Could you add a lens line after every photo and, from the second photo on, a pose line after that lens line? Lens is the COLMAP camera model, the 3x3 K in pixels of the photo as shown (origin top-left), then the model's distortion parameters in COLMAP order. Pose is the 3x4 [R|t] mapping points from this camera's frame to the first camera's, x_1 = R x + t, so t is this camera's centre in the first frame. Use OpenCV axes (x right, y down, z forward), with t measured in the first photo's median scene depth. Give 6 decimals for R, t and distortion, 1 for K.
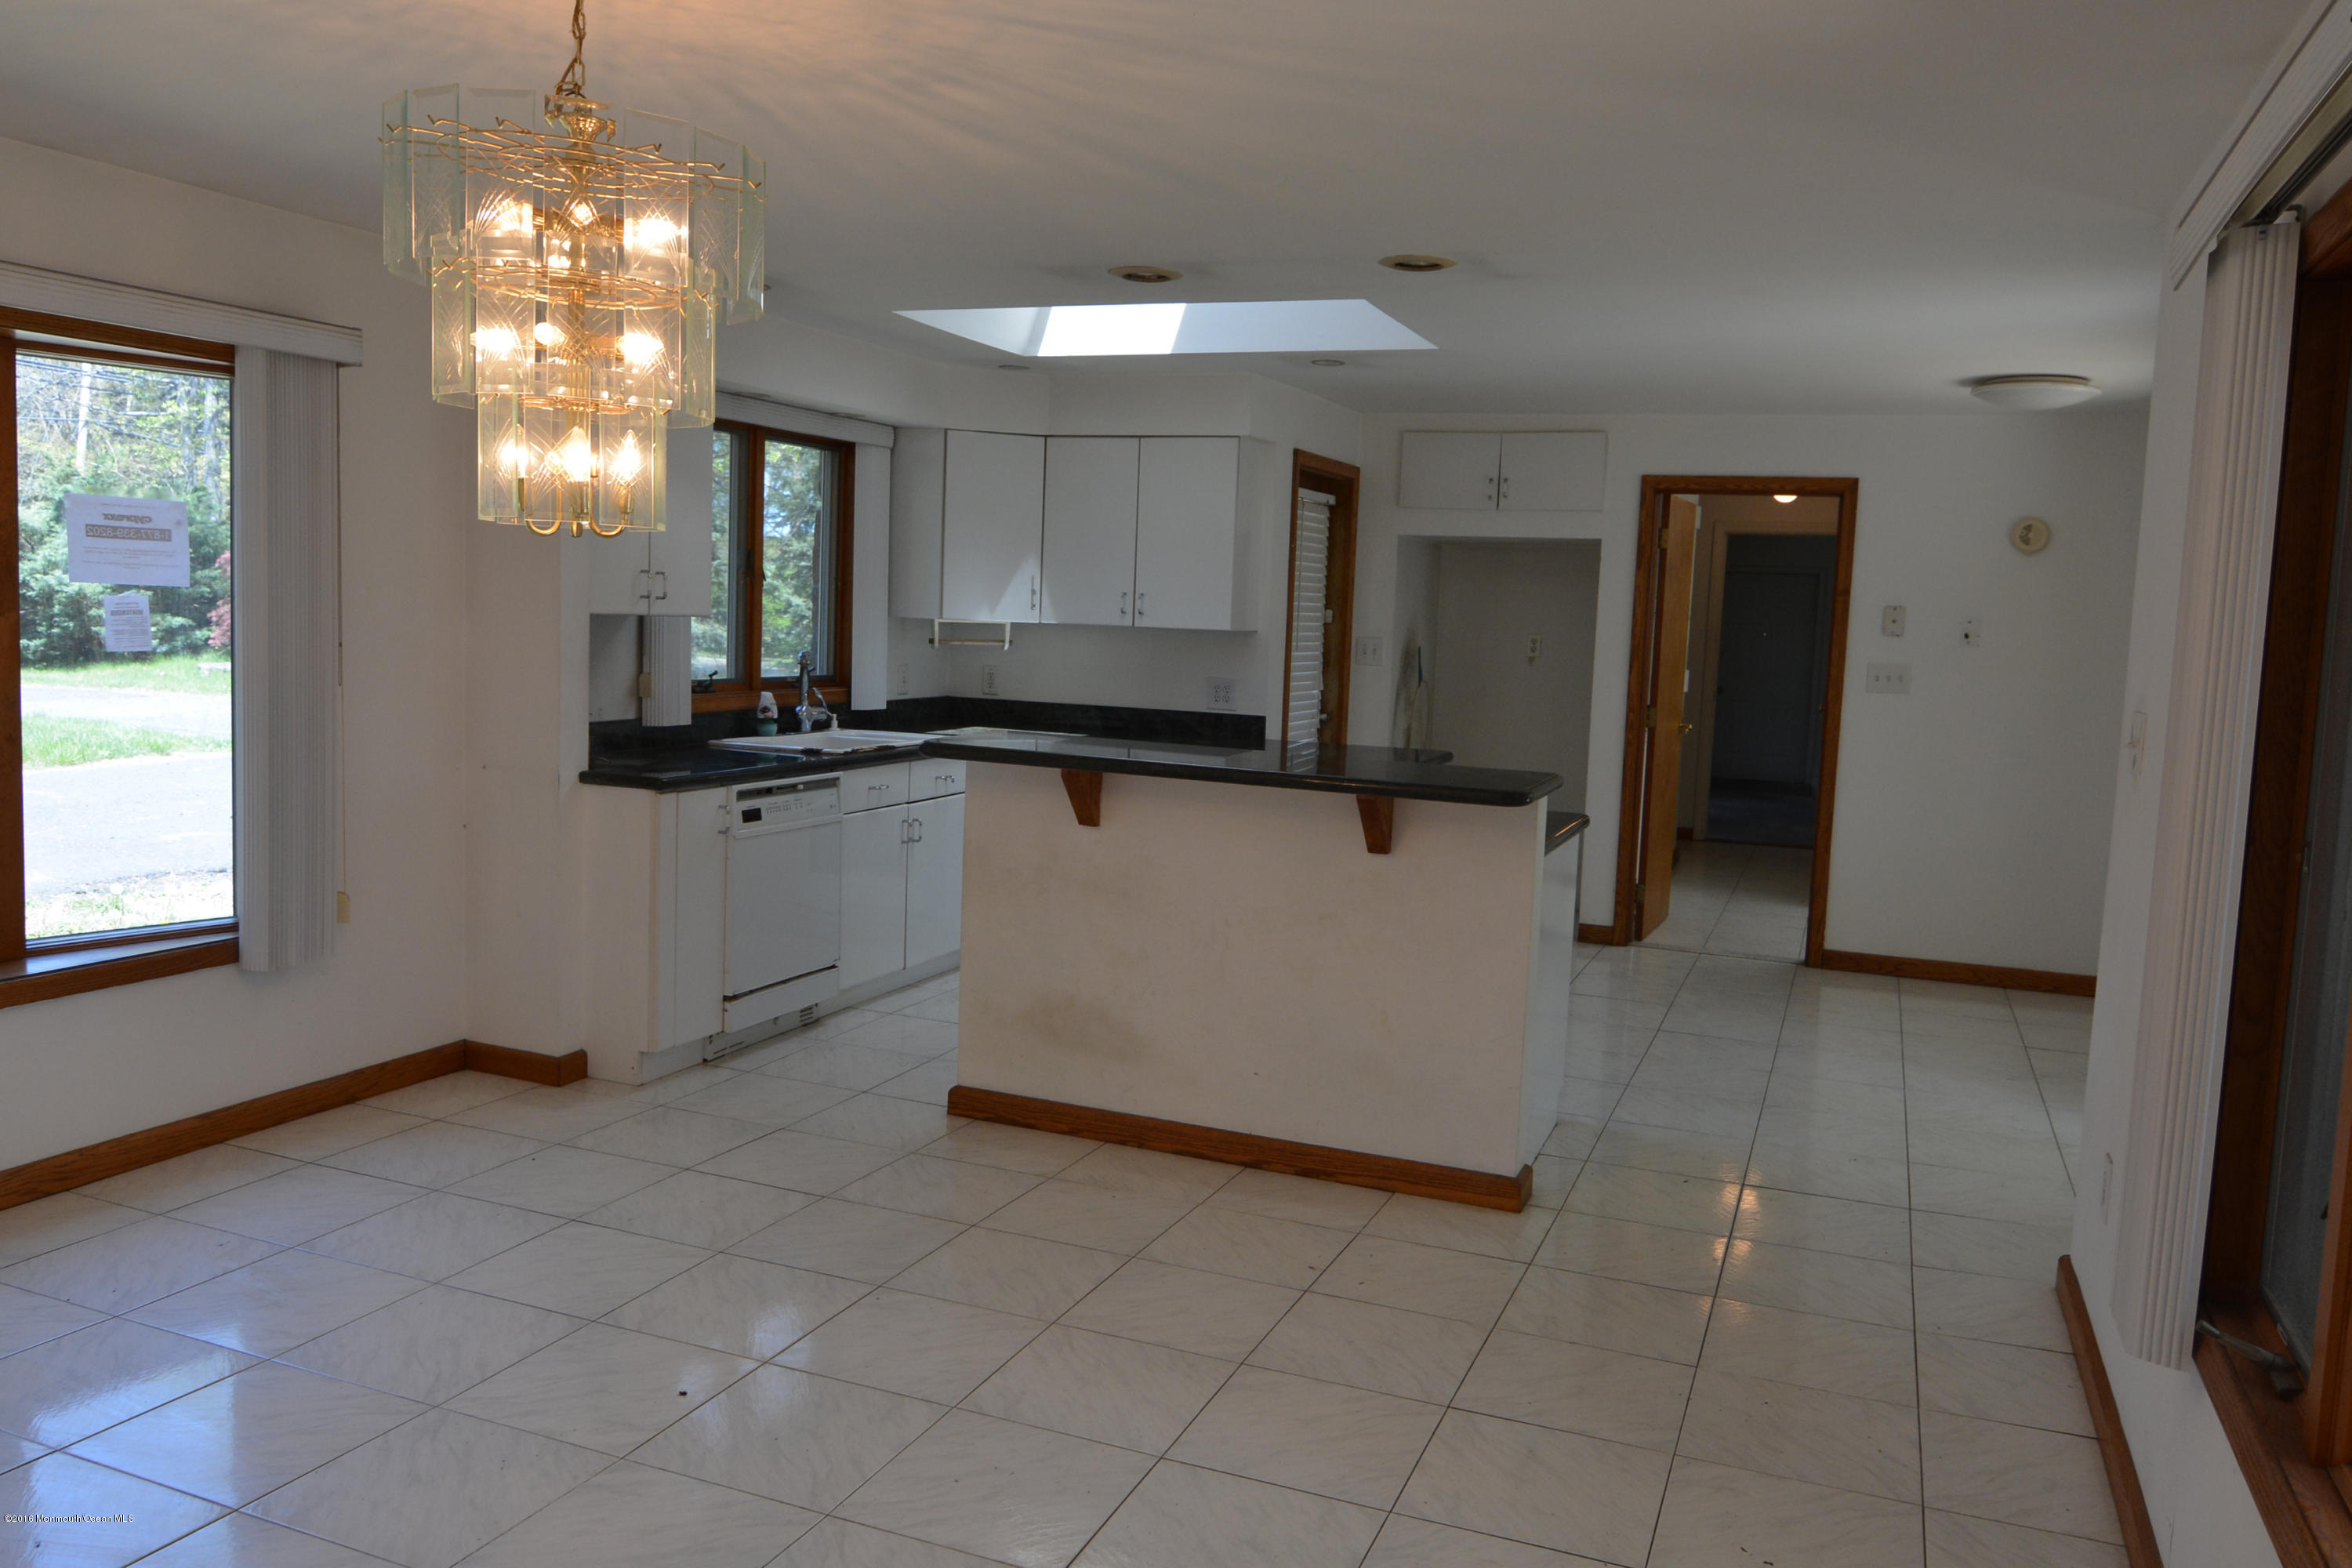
lens RADIAL K [[1785.9, 0, 1176.0], [0, 1785.9, 784.0], [0, 0, 1]] dist [0.003613, -0.000754]
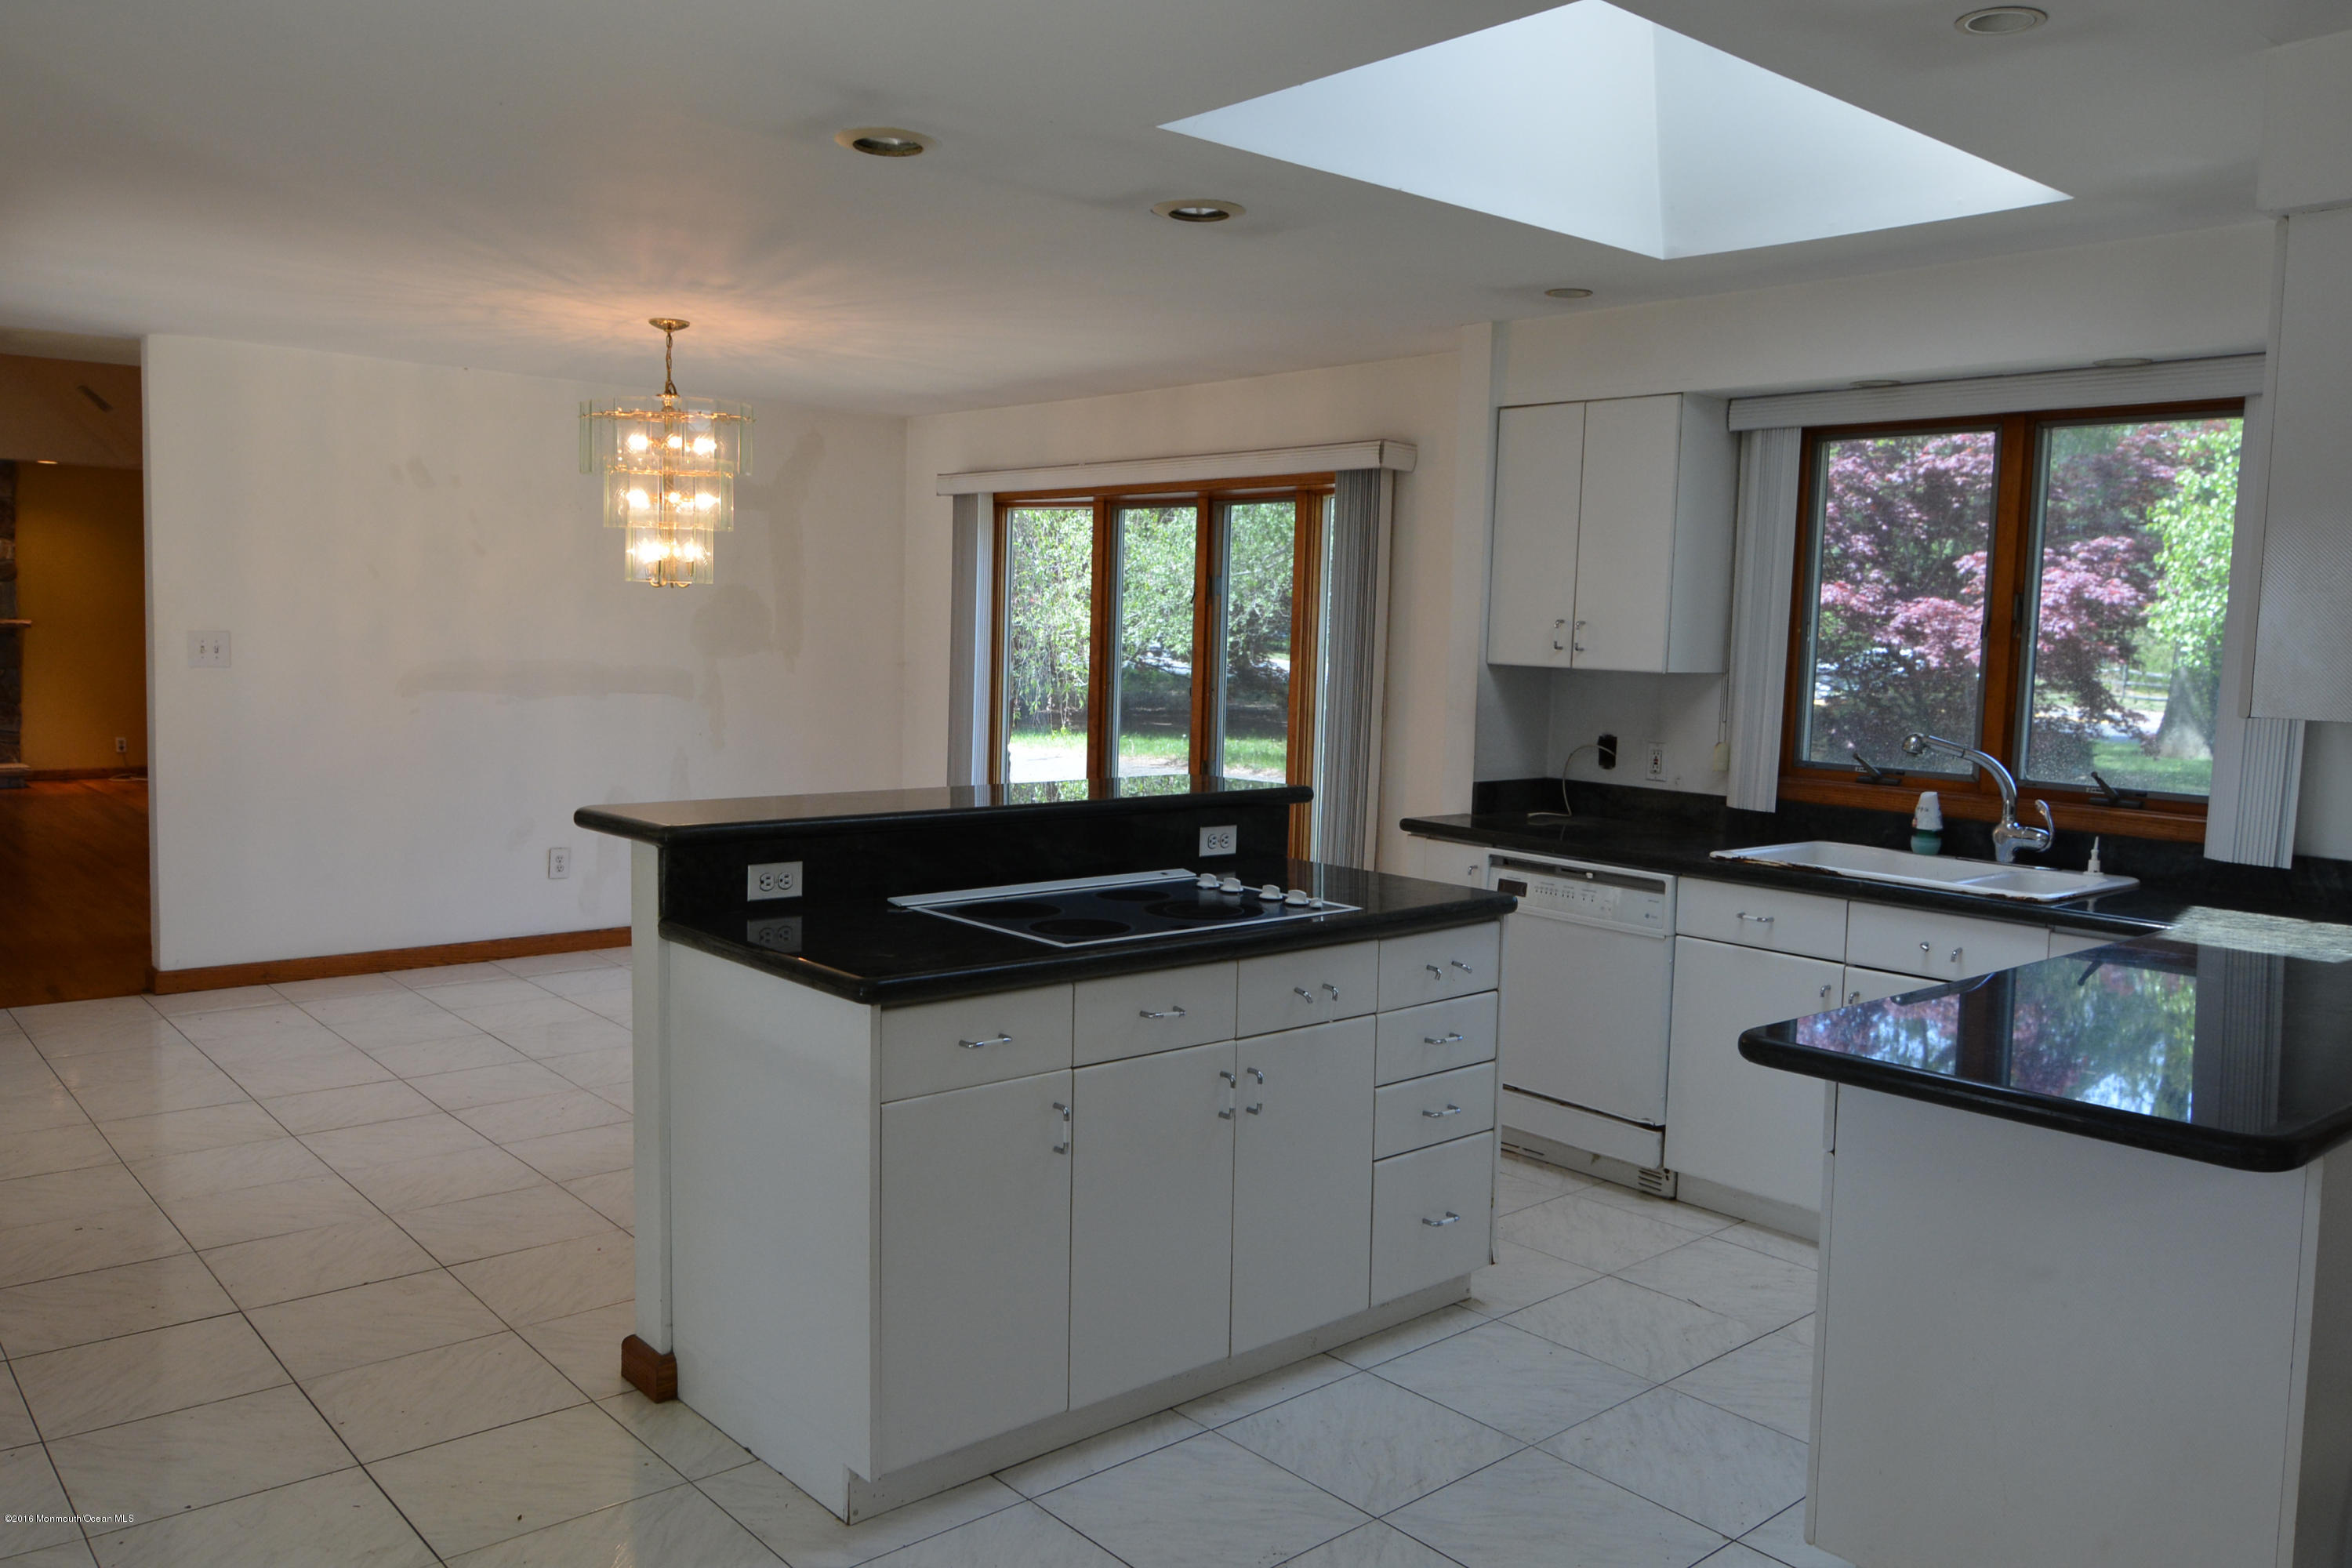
lens RADIAL K [[1785.9, 0, 1176.0], [0, 1785.9, 784.0], [0, 0, 1]] dist [0.003613, -0.000754]
pose [[-0.450586, 0.026623, -0.892336, 0.598579], [-0.138569, 0.985355, 0.099369, -0.093824], [0.881913, 0.168424, -0.440299, 1.178396]]
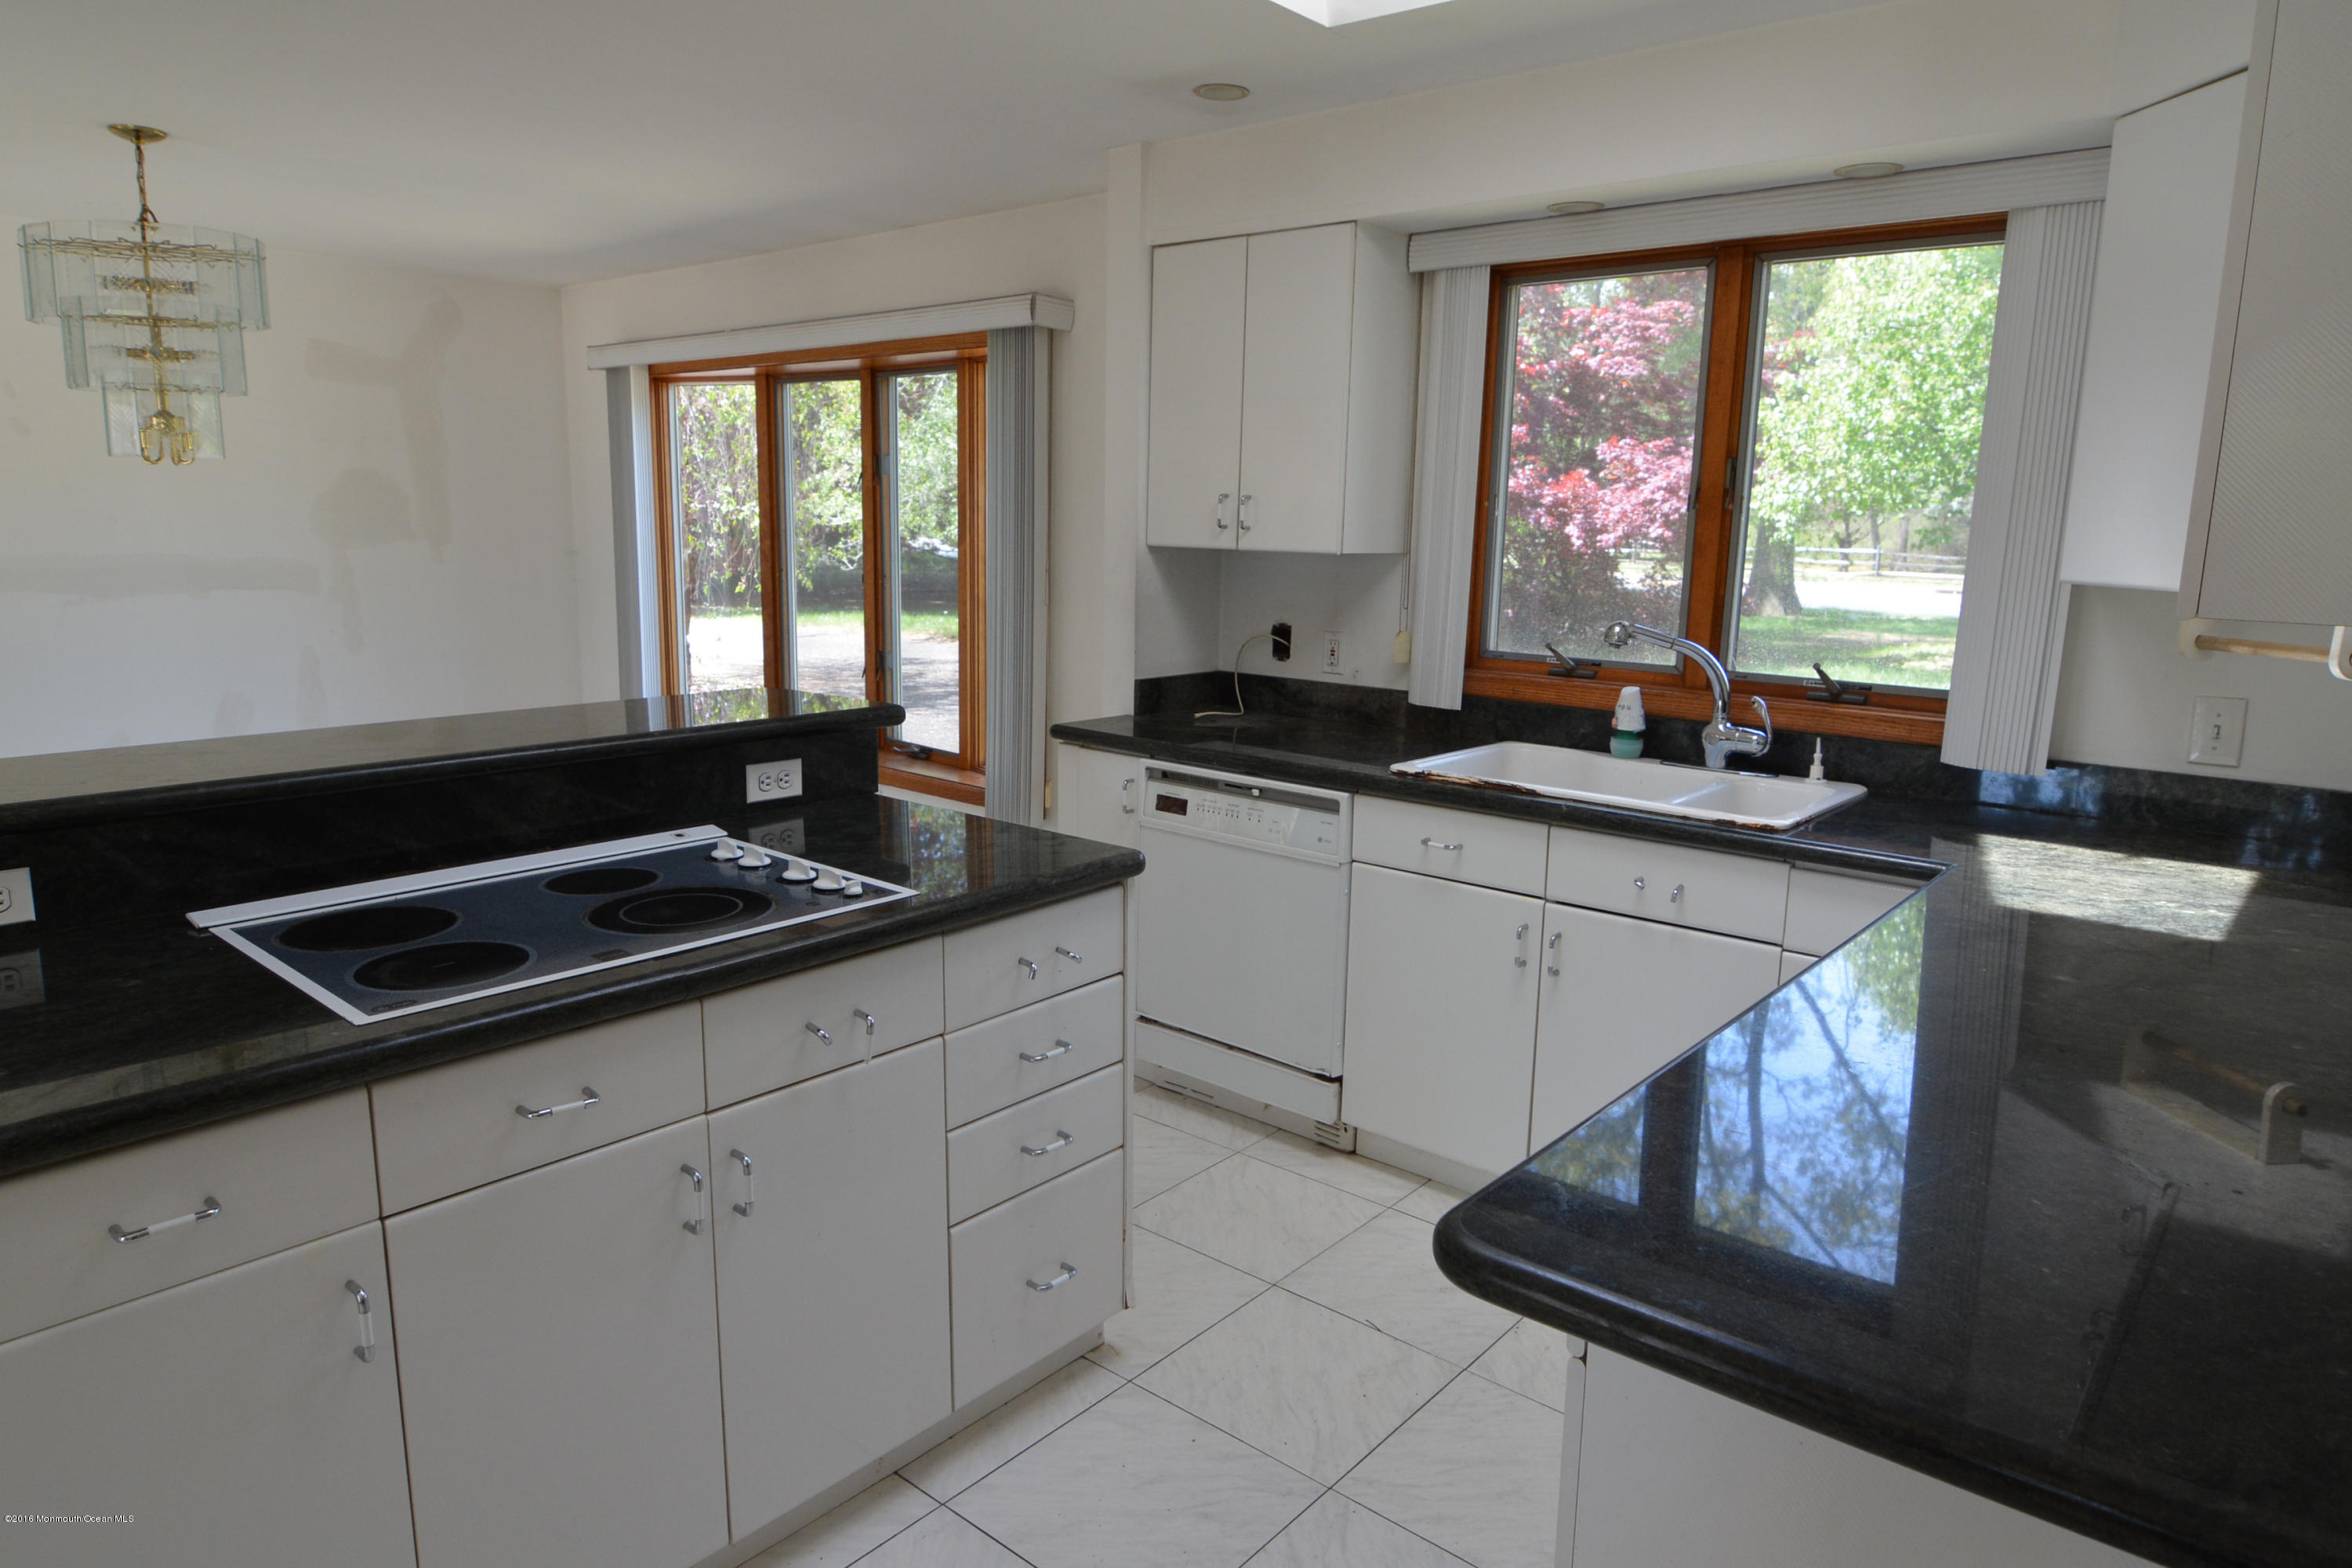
lens RADIAL K [[1448.3, 0, 1176.0], [0, 1448.3, 784.0], [0, 0, 1]] dist [0.030618, -0.055110]
pose [[-0.320508, 0.124481, -0.939031, 0.335746], [-0.130949, 0.975987, 0.174076, -0.096484], [0.938151, 0.178758, -0.296510, 1.132855]]
